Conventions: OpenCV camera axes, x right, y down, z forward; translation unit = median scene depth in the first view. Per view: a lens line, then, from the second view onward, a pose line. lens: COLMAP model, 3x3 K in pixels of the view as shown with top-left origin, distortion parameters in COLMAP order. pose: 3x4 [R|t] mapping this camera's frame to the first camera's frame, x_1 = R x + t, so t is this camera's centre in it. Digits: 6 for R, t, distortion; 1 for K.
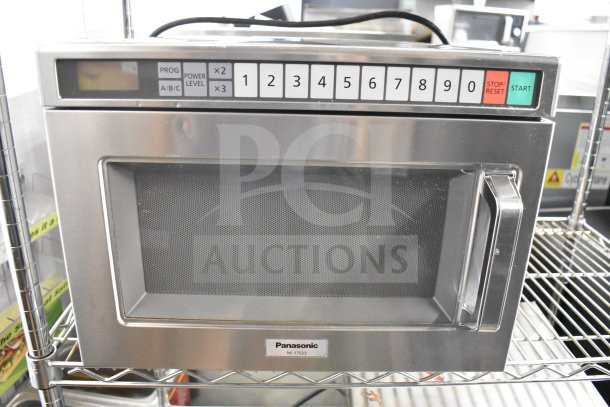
lens RADIAL K [[491.4, 0, 305.0], [0, 491.4, 203.5], [0, 0, 1]] dist [-0.069254, 0.000227]
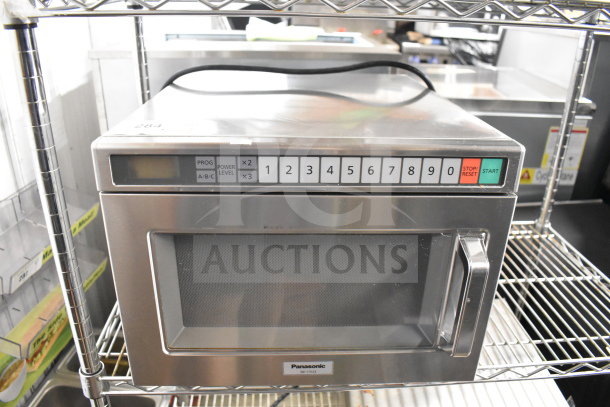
lens RADIAL K [[474.4, 0, 305.0], [0, 474.4, 203.5], [0, 0, 1]] dist [-0.066620, -0.000895]
pose [[0.999553, -0.014669, 0.026043, -0.050257], [0.012648, 0.997018, 0.076132, -0.212817], [-0.027082, -0.075769, 0.996758, -0.160974]]
